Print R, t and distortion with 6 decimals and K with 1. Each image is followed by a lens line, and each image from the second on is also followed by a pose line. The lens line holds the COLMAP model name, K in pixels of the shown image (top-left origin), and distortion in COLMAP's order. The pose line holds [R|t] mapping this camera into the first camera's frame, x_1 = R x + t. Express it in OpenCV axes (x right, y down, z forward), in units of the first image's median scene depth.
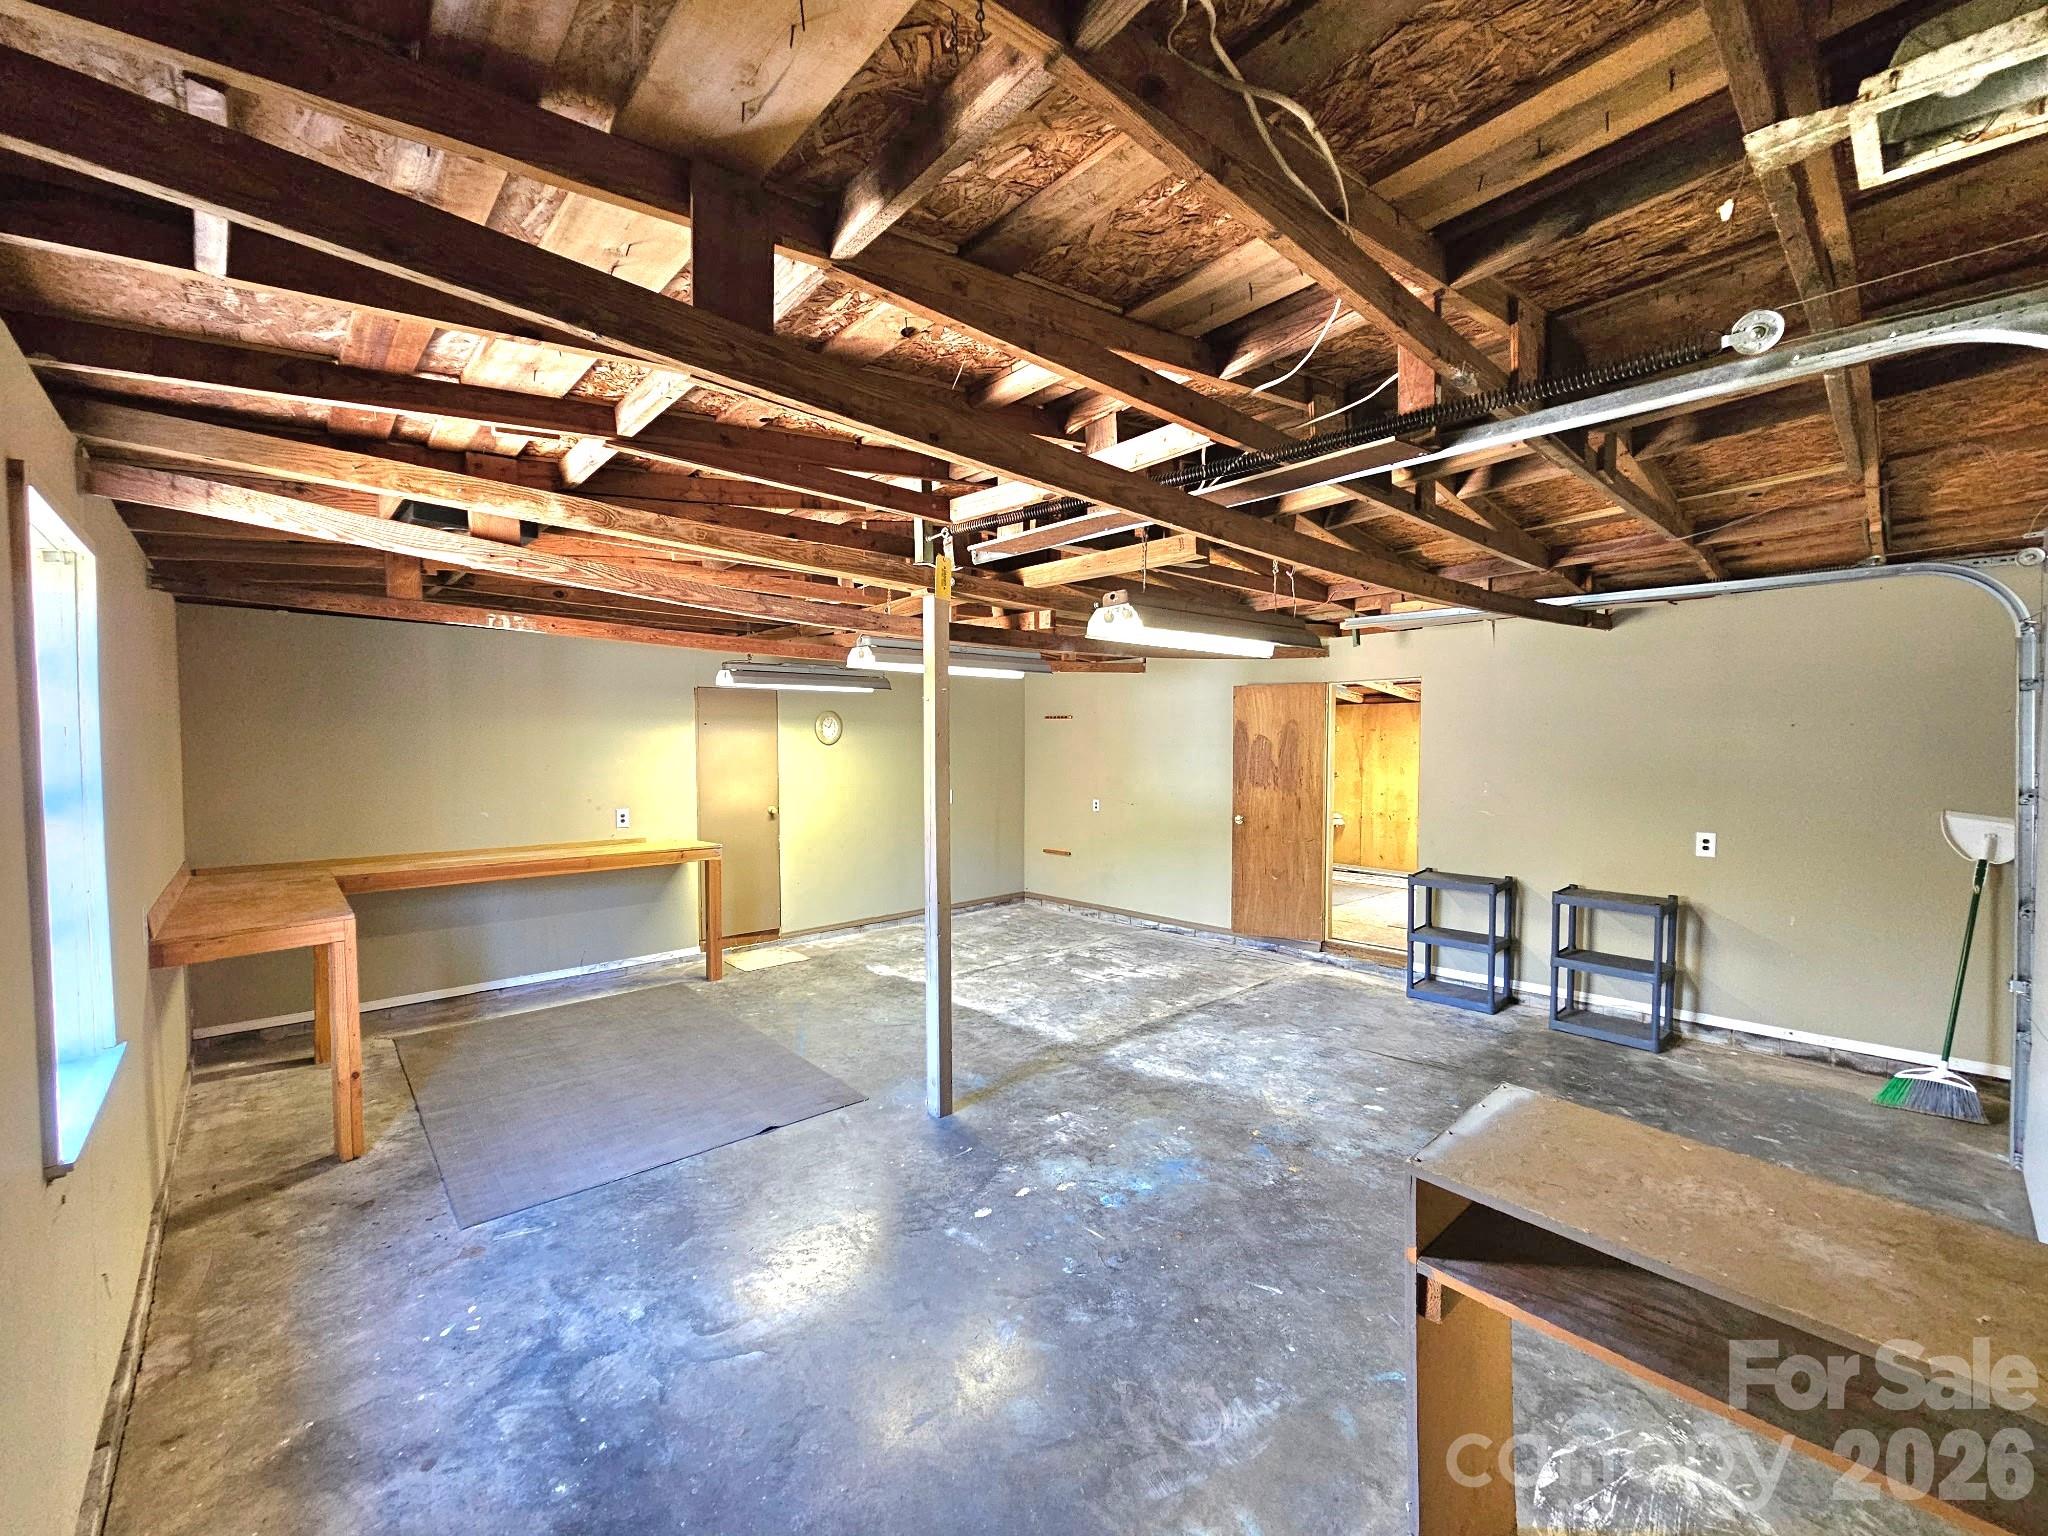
lens RADIAL K [[832.6, 0, 1024.4], [0, 832.6, 765.4], [0, 0, 1]] dist [-0.002807, -0.000029]
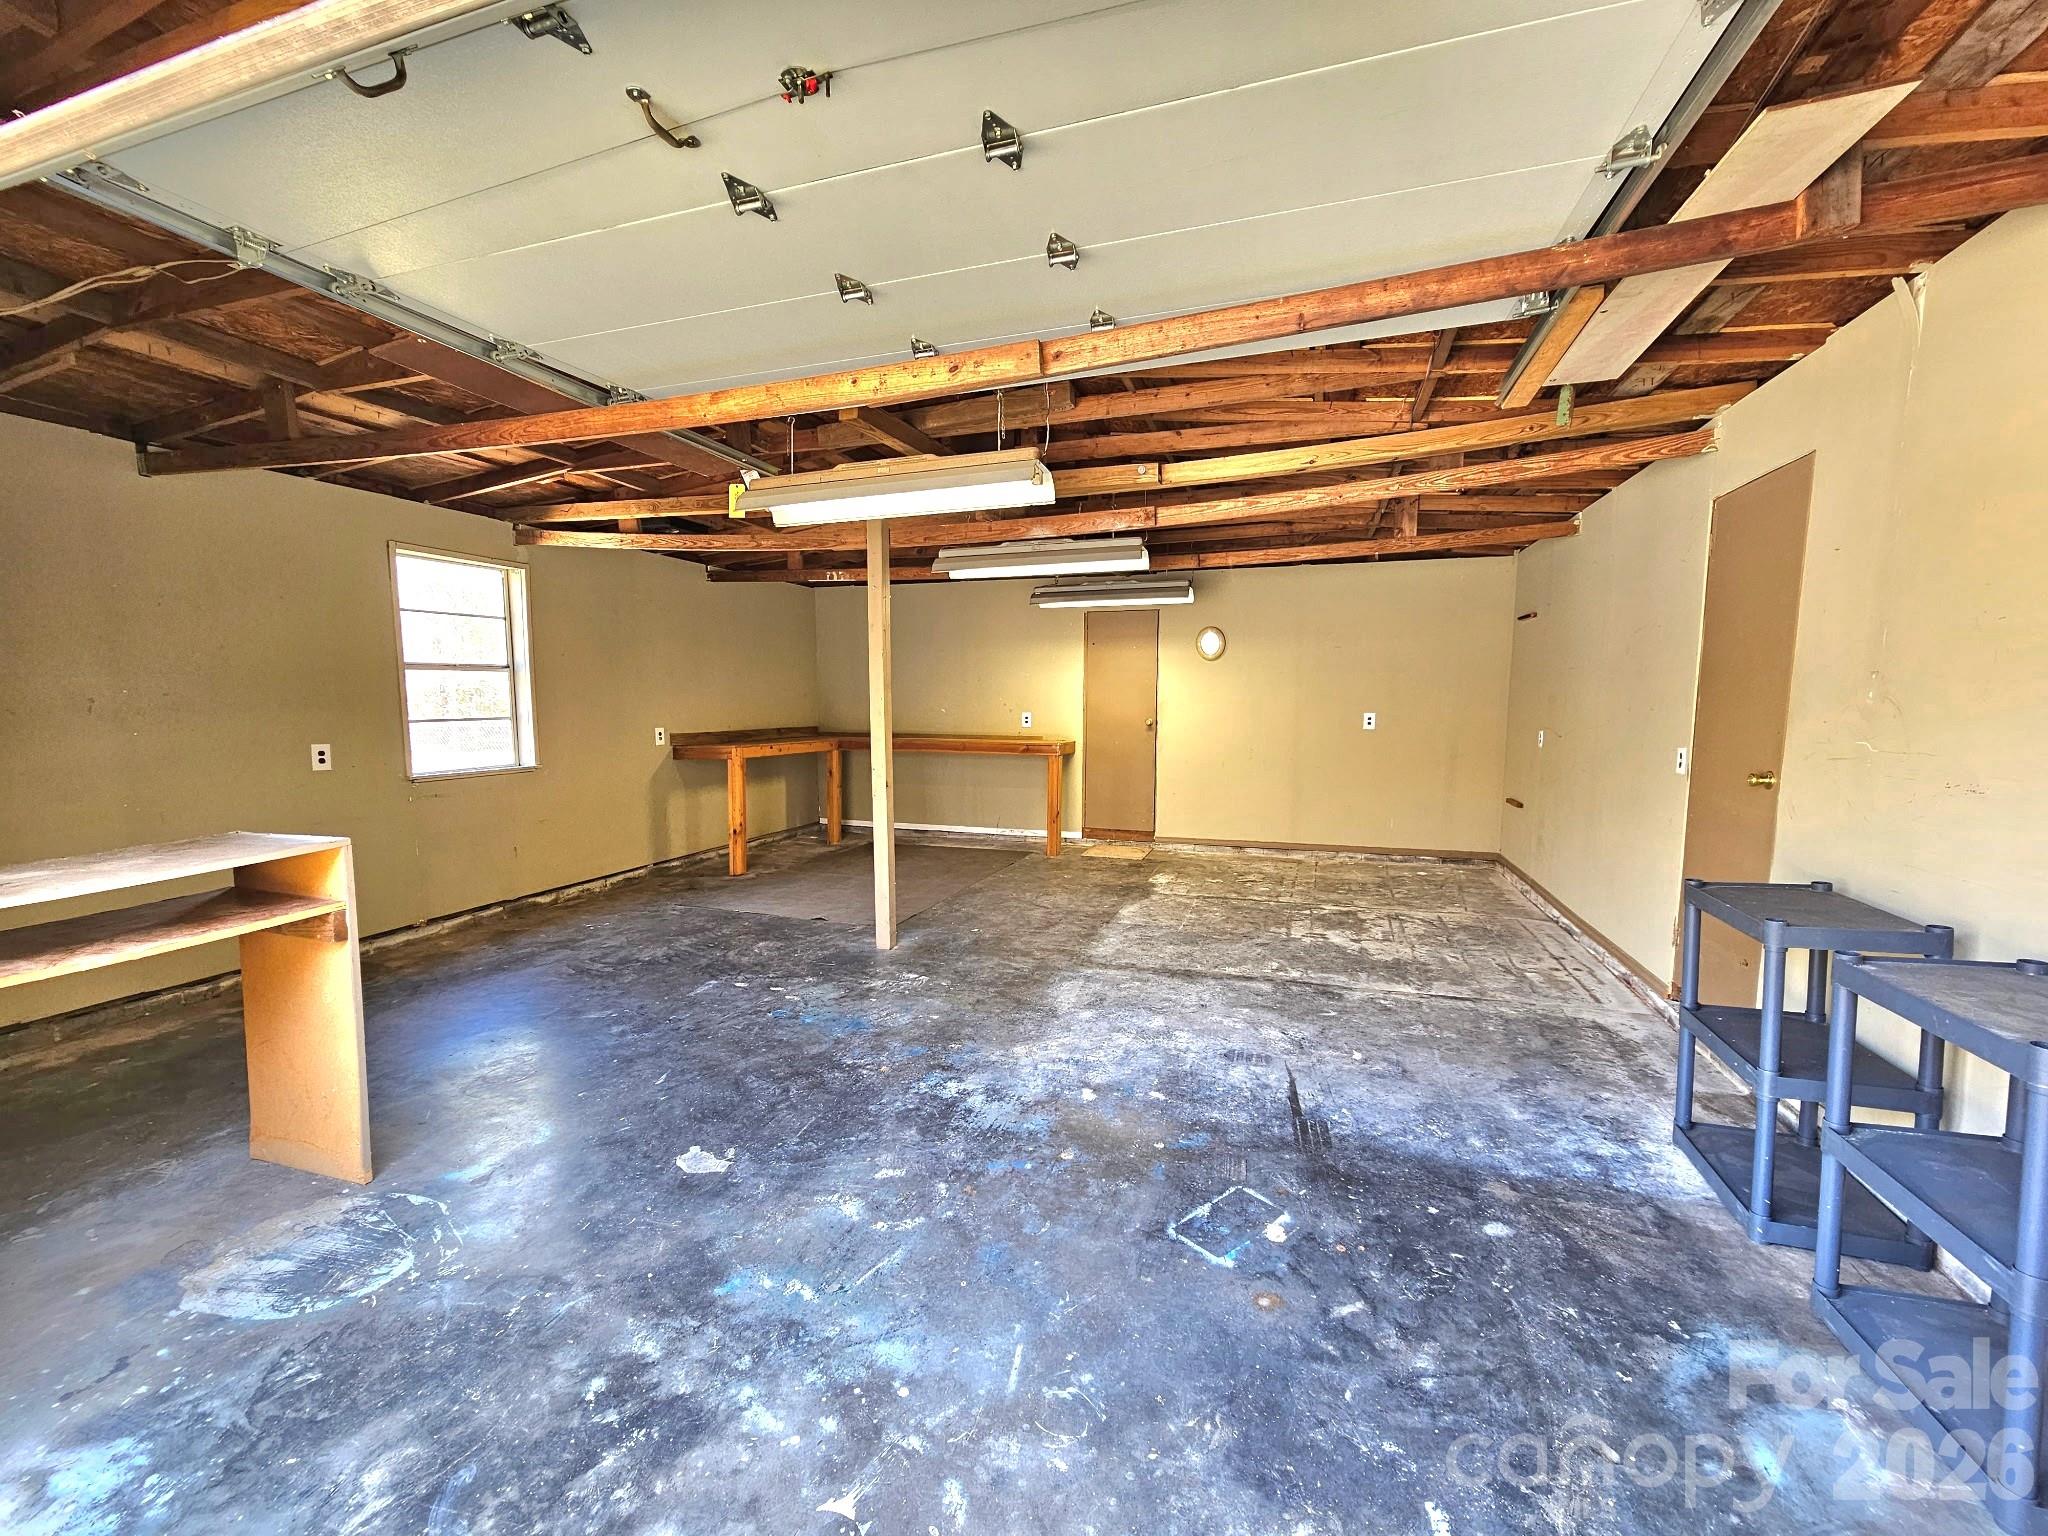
lens RADIAL K [[832.6, 0, 1023.4], [0, 832.6, 766.2], [0, 0, 1]] dist [-0.002807, -0.000029]
pose [[0.484609, 0.073903, -0.871603, 0.813283], [-0.024705, 0.997183, 0.070815, 0.055689], [0.874382, -0.012785, 0.485070, 0.476361]]
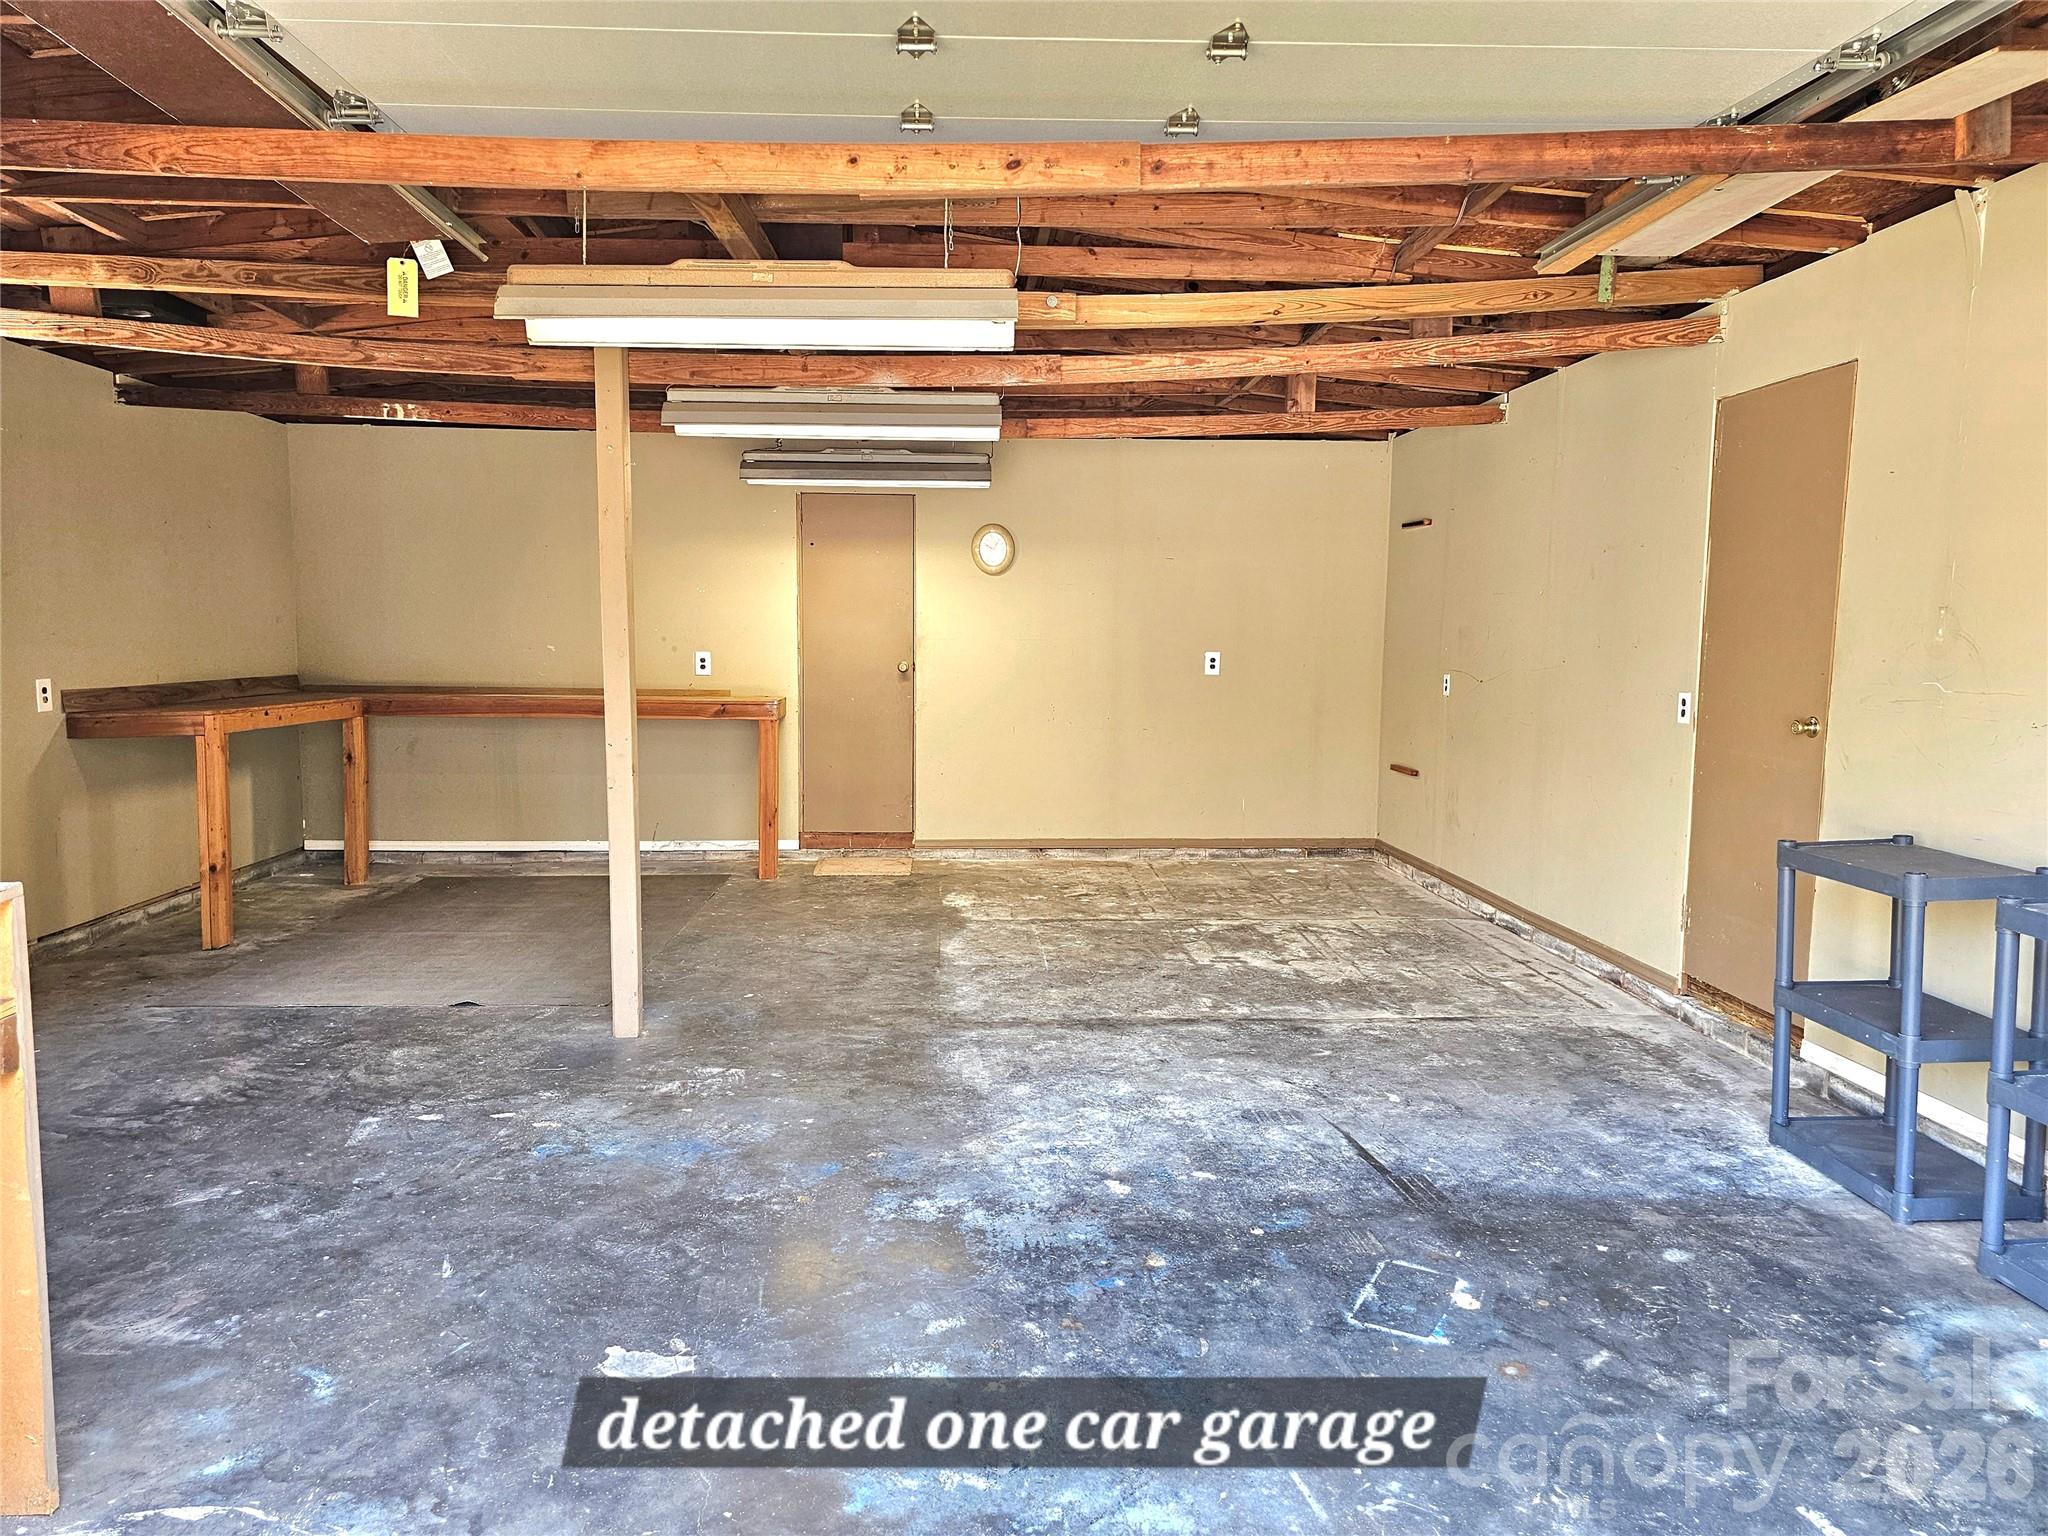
lens RADIAL K [[1362.8, 0, 991.5], [0, 1362.8, 732.7], [0, 0, 1]] dist [0.060053, -0.049405]
pose [[0.763185, 0.056927, -0.643667, 0.723074], [-0.025348, 0.997983, 0.058209, 0.060196], [0.645682, -0.028109, 0.763089, 0.234332]]
